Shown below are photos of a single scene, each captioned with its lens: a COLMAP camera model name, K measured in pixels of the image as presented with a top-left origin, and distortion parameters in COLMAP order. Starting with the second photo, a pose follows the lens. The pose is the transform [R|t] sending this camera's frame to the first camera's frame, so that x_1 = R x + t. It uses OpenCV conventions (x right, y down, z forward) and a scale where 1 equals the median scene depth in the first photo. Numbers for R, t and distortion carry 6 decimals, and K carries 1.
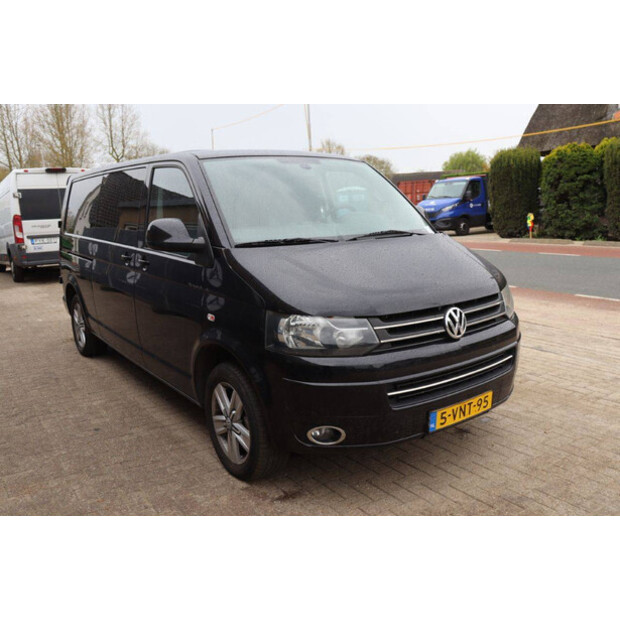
lens RADIAL K [[559.1, 0, 310.6], [0, 559.1, 299.8], [0, 0, 1]] dist [-0.060204, -0.006783]
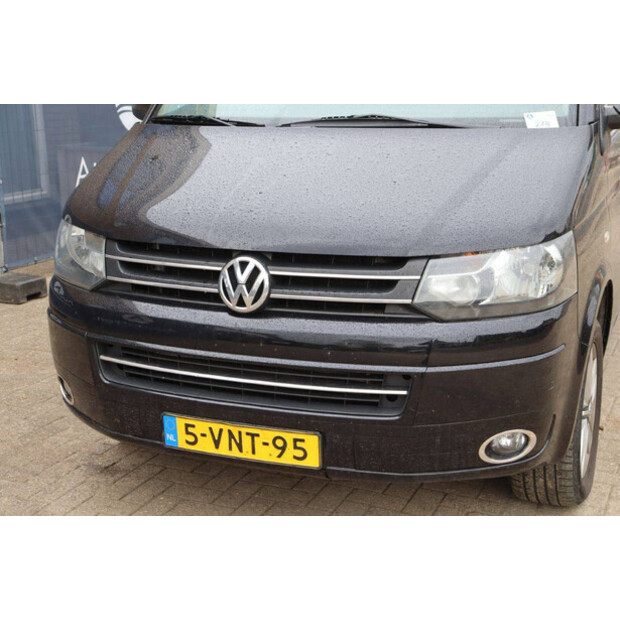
lens RADIAL K [[939.2, 0, 310.0], [0, 939.2, 310.0], [0, 0, 1]] dist [0.020419, 0.567893]
pose [[0.531731, 0.229242, -0.815298, 1.051551], [-0.148568, 0.972990, 0.176685, -0.108510], [0.833780, 0.027178, 0.551427, 0.524891]]
